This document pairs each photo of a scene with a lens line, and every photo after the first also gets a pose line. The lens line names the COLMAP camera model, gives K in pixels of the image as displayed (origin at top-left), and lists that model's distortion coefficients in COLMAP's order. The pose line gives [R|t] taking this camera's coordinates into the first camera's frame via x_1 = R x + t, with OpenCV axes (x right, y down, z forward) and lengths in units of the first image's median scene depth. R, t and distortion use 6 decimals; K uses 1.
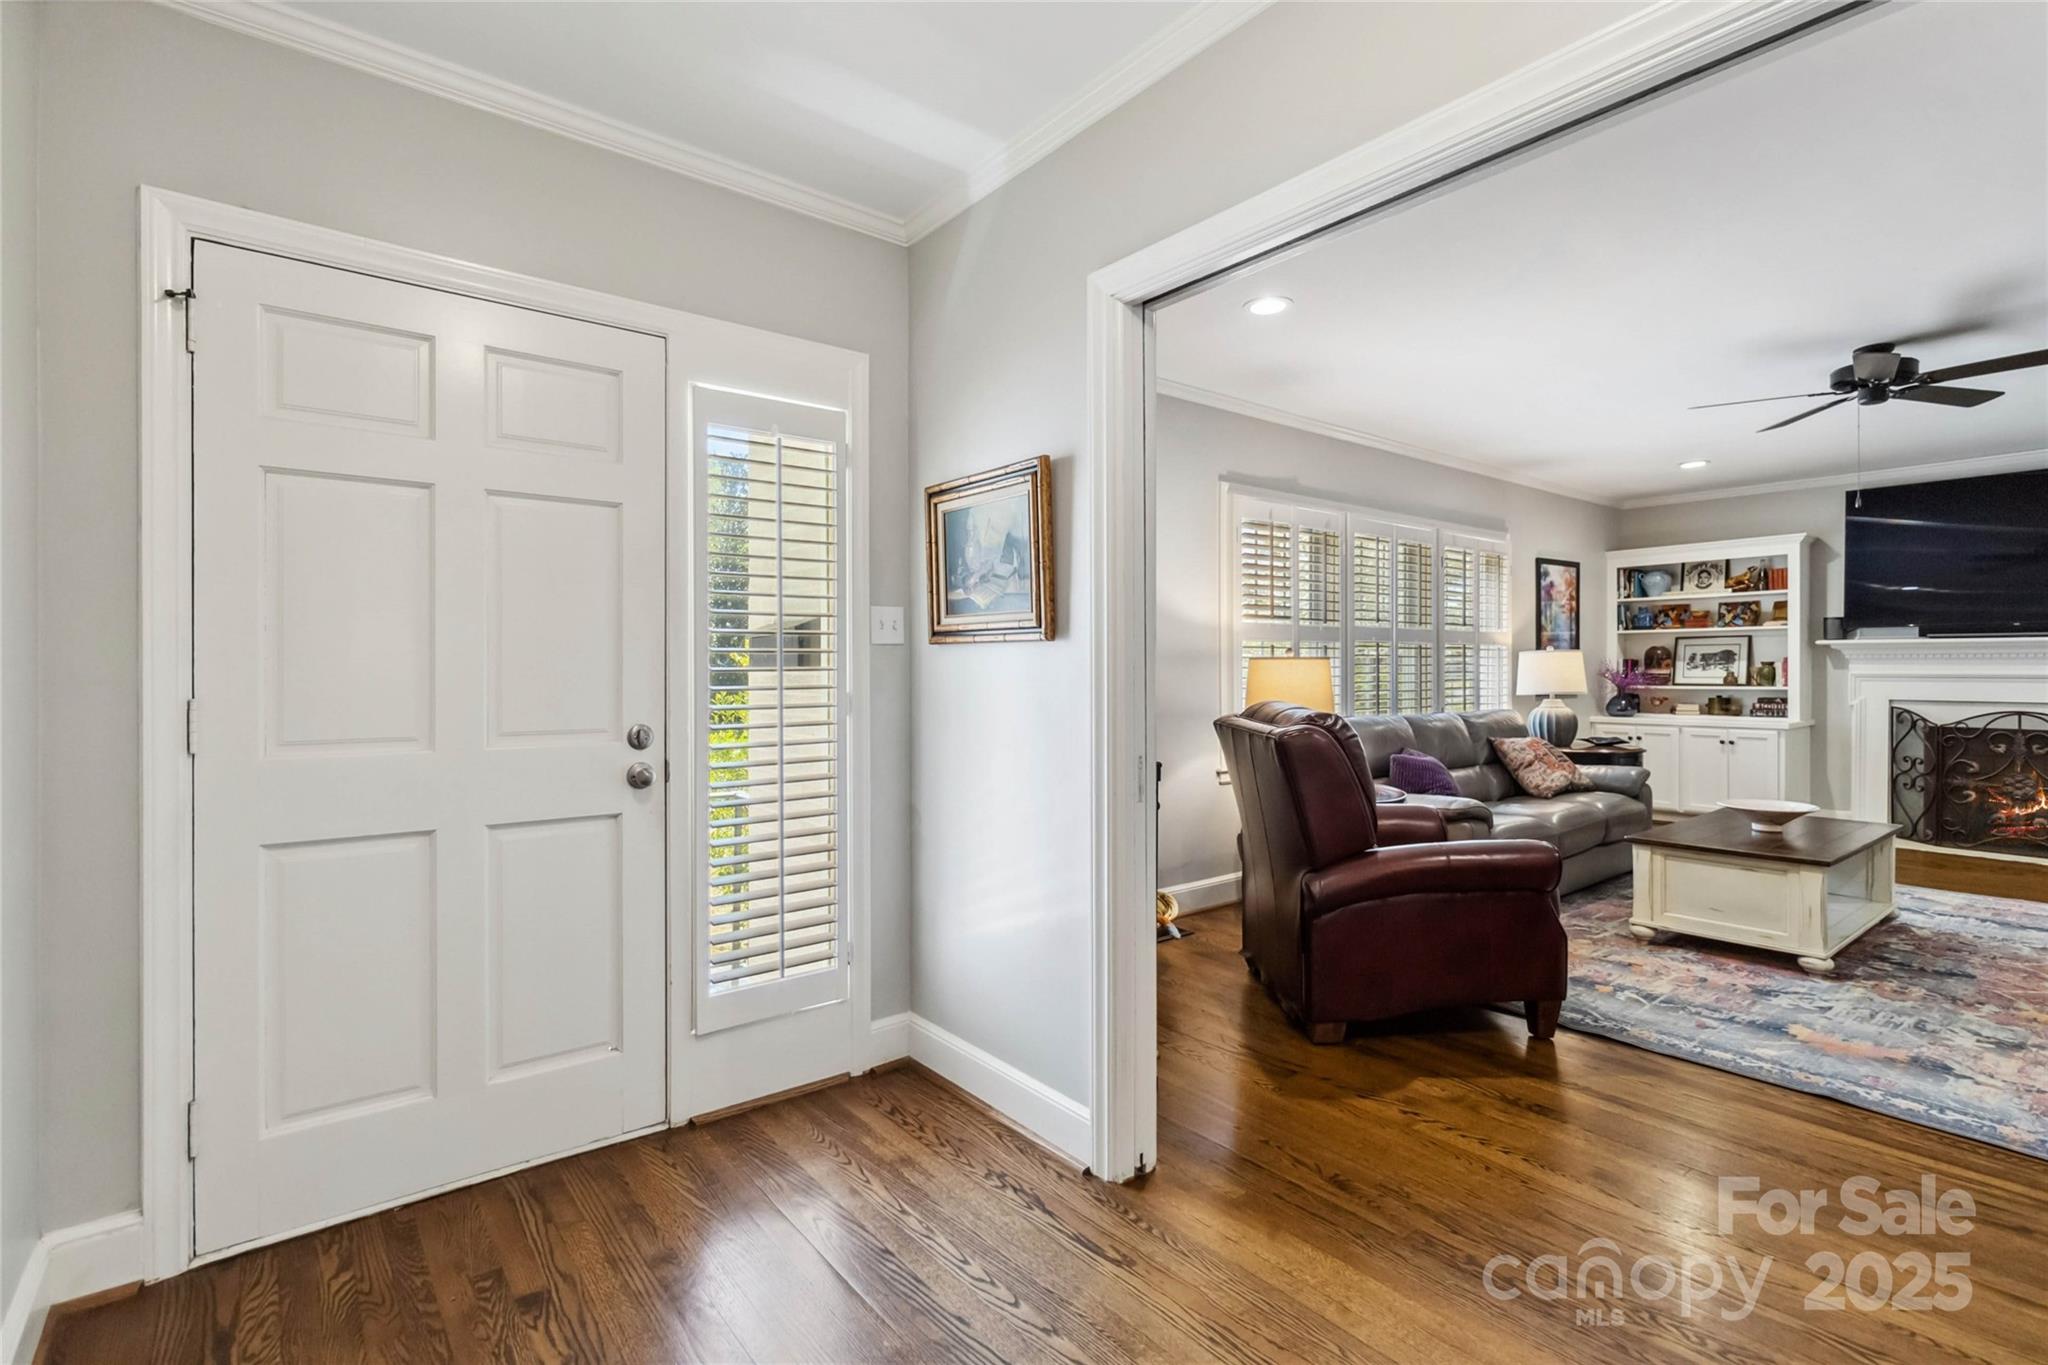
lens RADIAL K [[953.1, 0, 1032.1], [0, 953.1, 674.6], [0, 0, 1]] dist [0.001442, 0.002059]
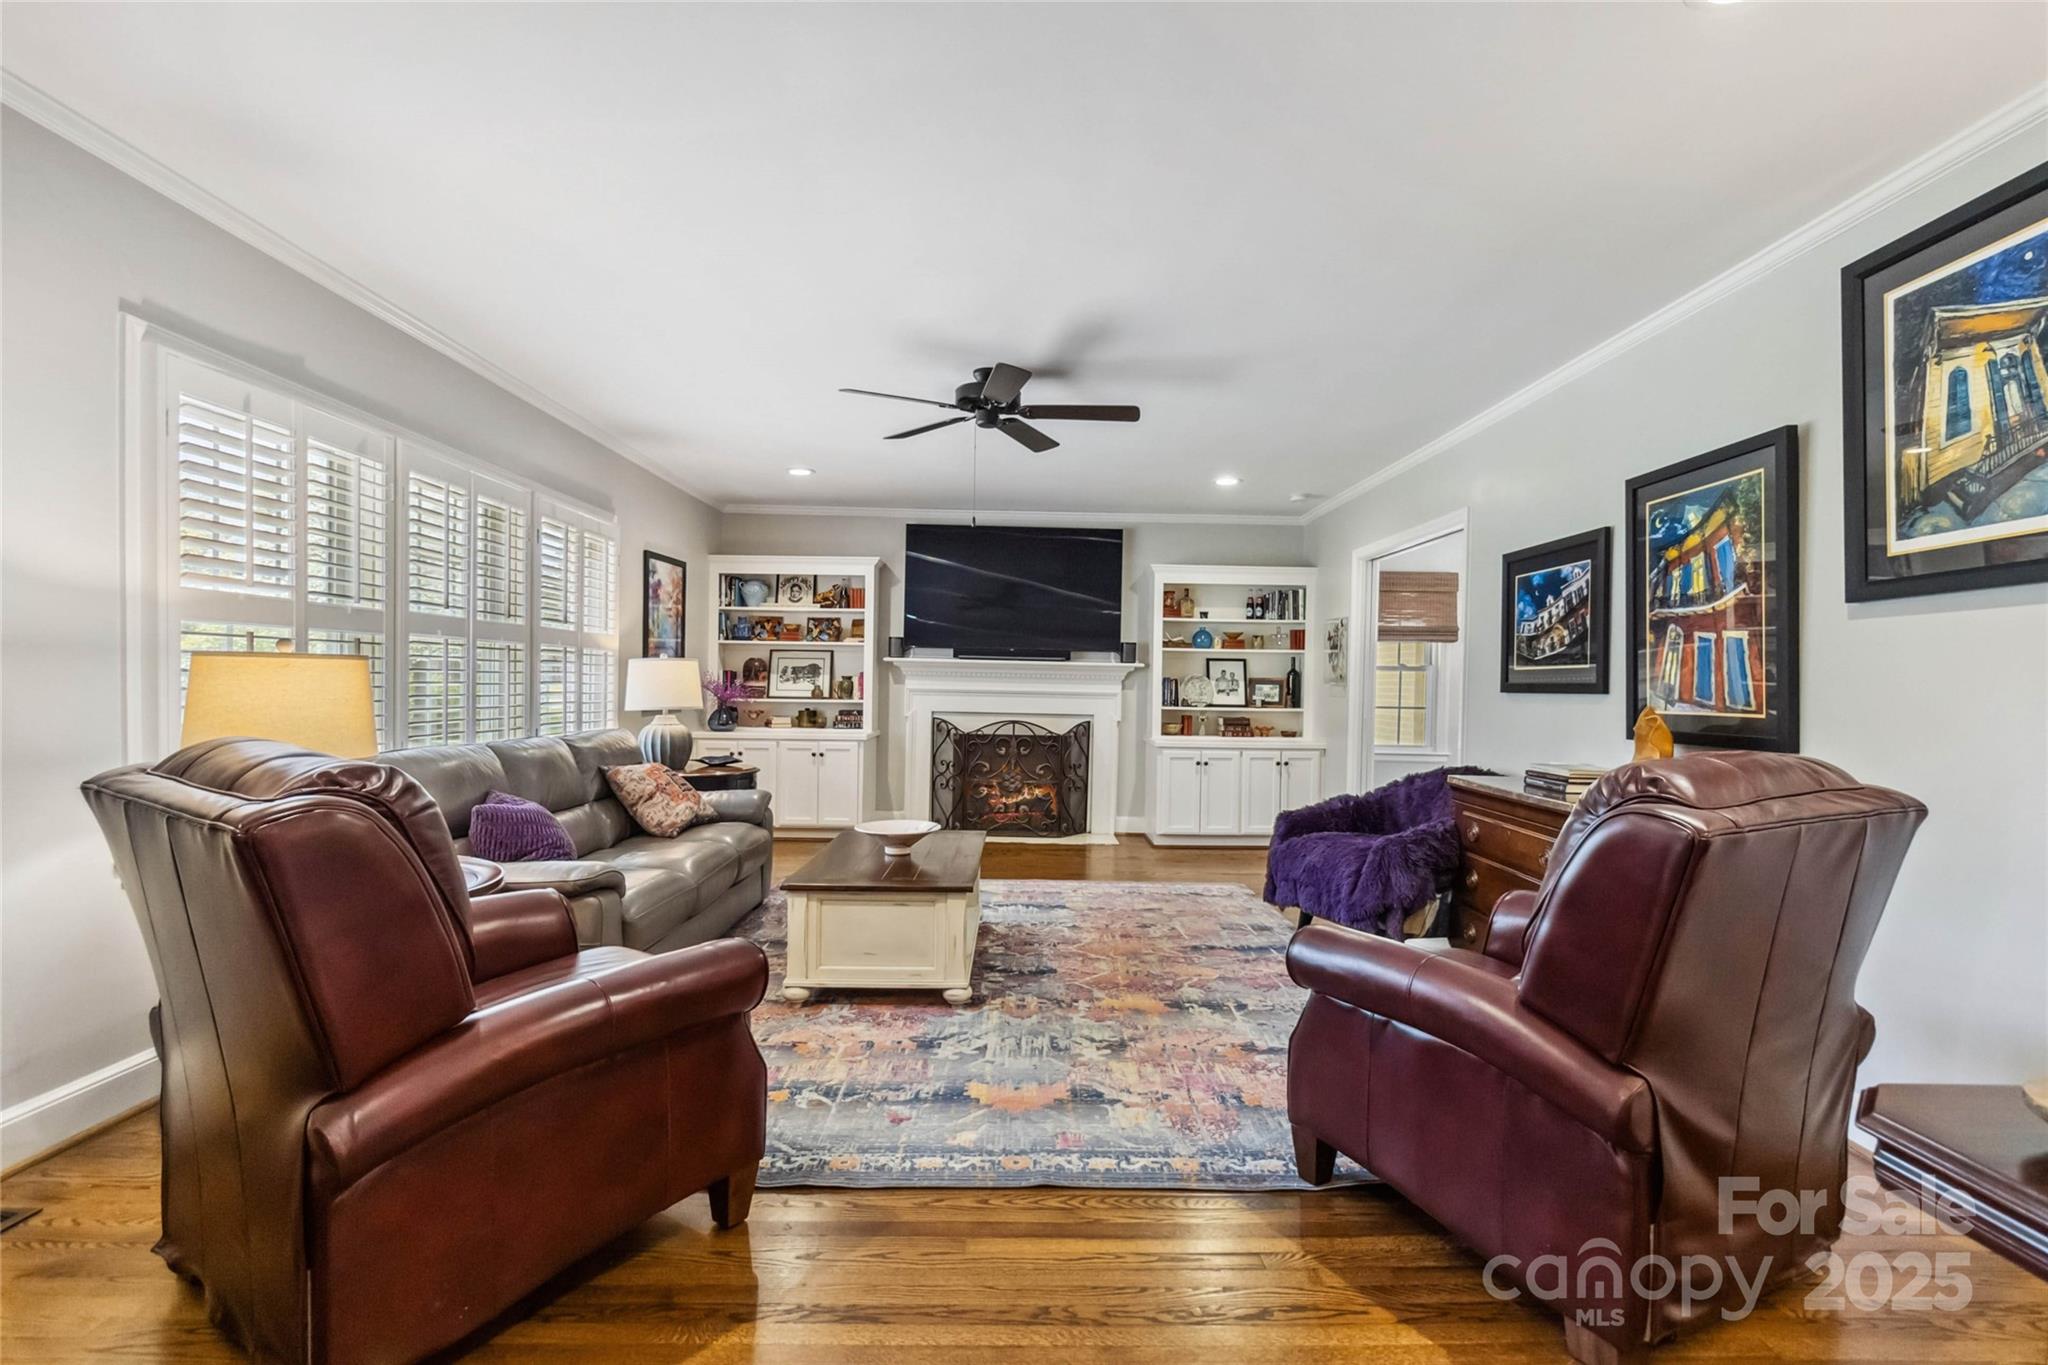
lens RADIAL K [[953.1, 0, 1034.3], [0, 953.1, 699.3], [0, 0, 1]] dist [0.001442, 0.002059]
pose [[0.604557, -0.000366, 0.796562, 0.071124], [-0.013513, 0.999851, 0.010714, -0.002547], [-0.796447, -0.017241, 0.604462, 0.245363]]
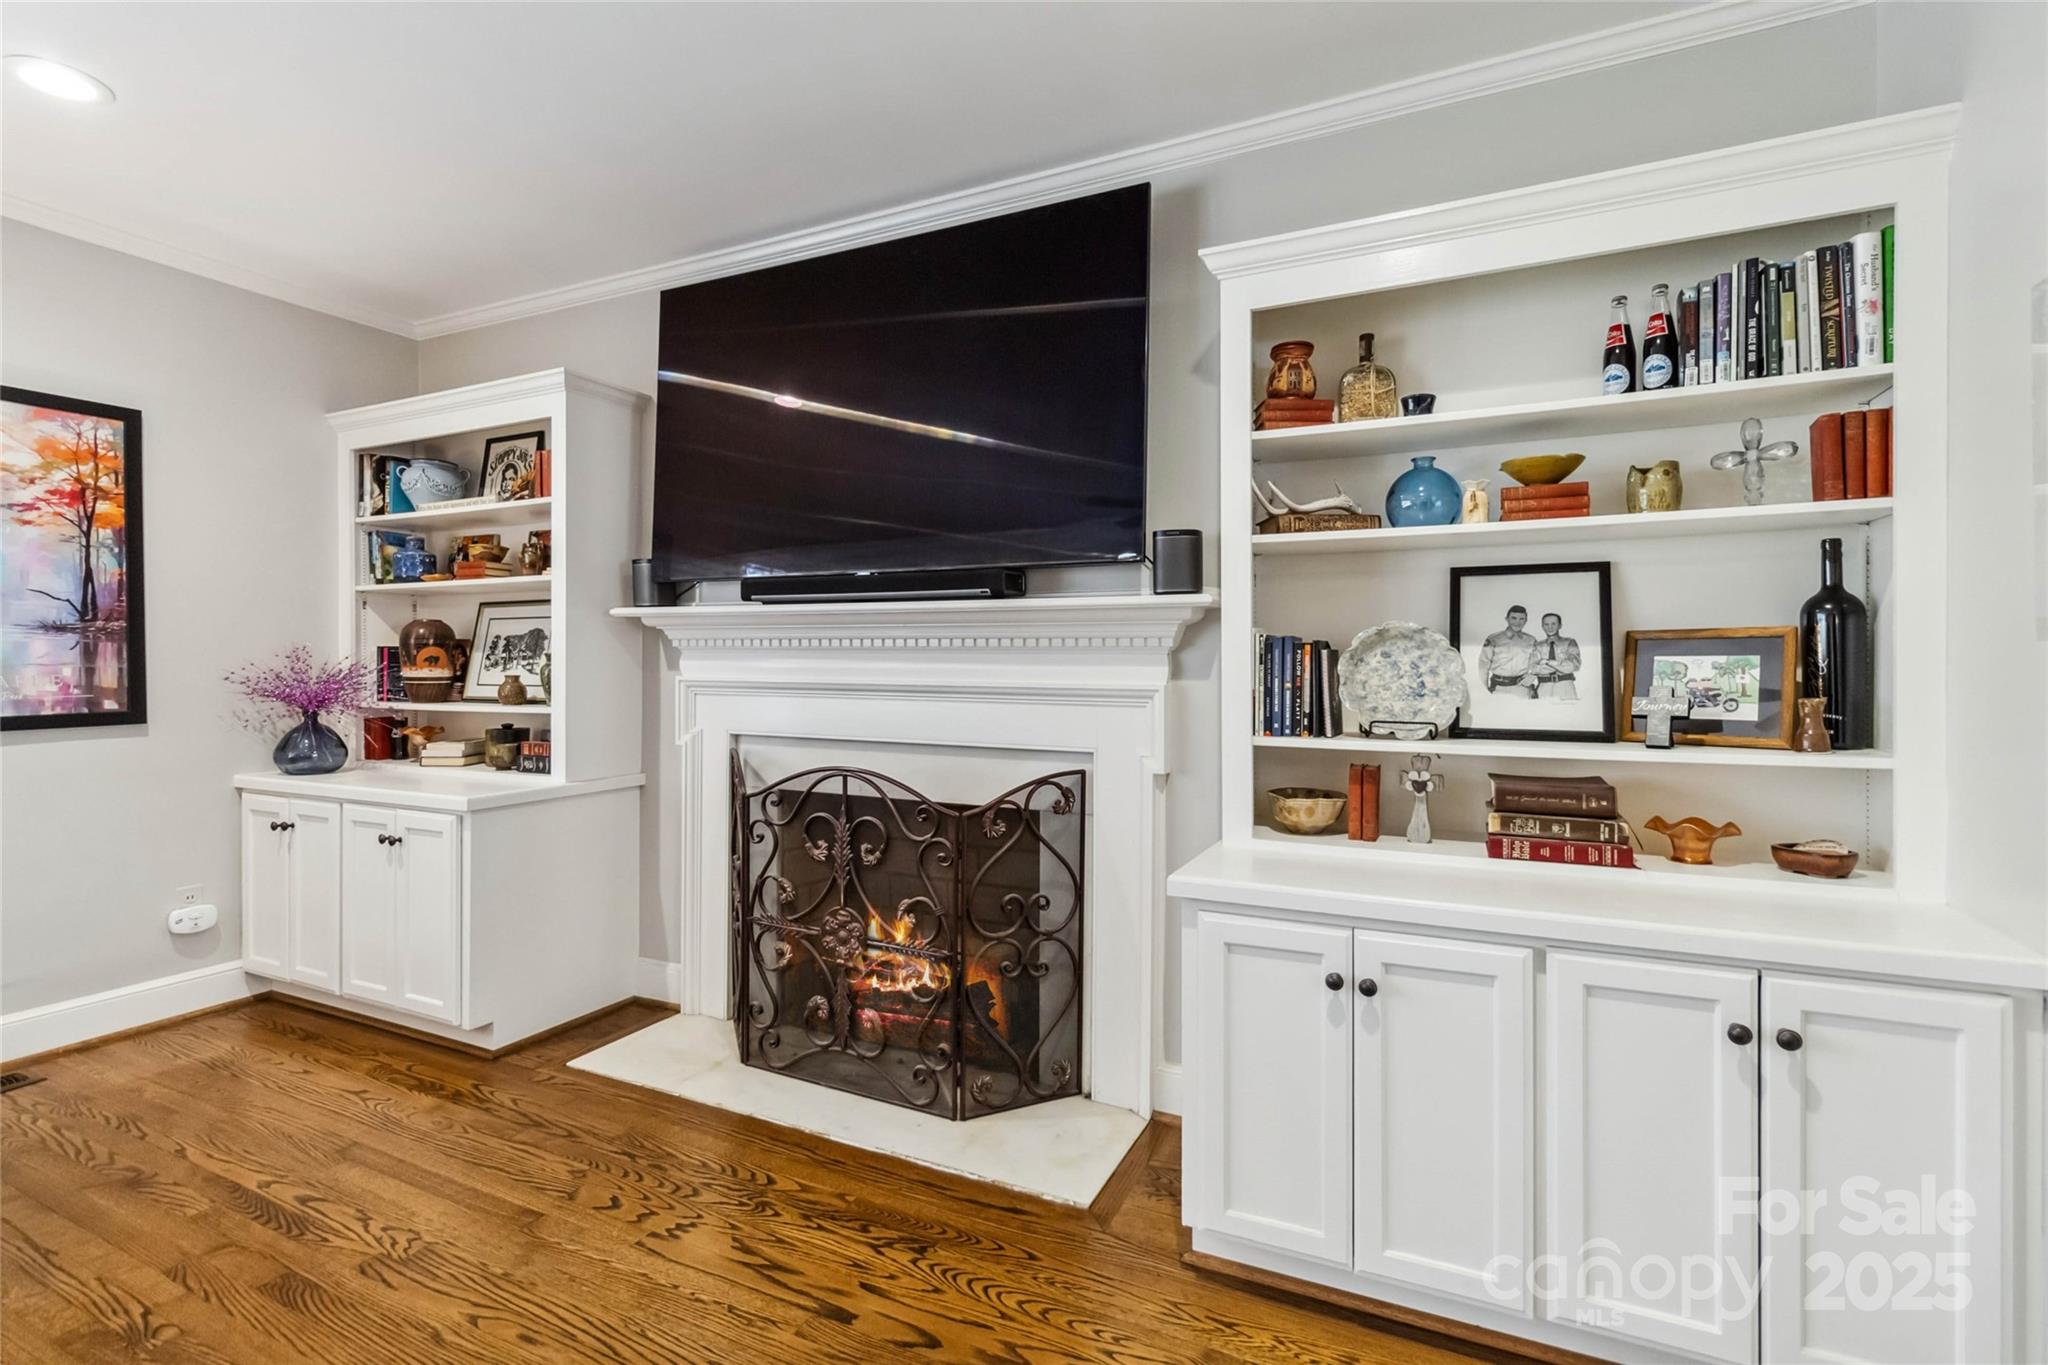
lens RADIAL K [[953.1, 0, 1036.2], [0, 953.1, 668.0], [0, 0, 1]] dist [0.001442, 0.002059]
pose [[0.896365, 0.003074, 0.443307, 0.954694], [-0.002151, 0.999994, -0.002584, -0.006678], [-0.443312, 0.001363, 0.896366, 0.588847]]
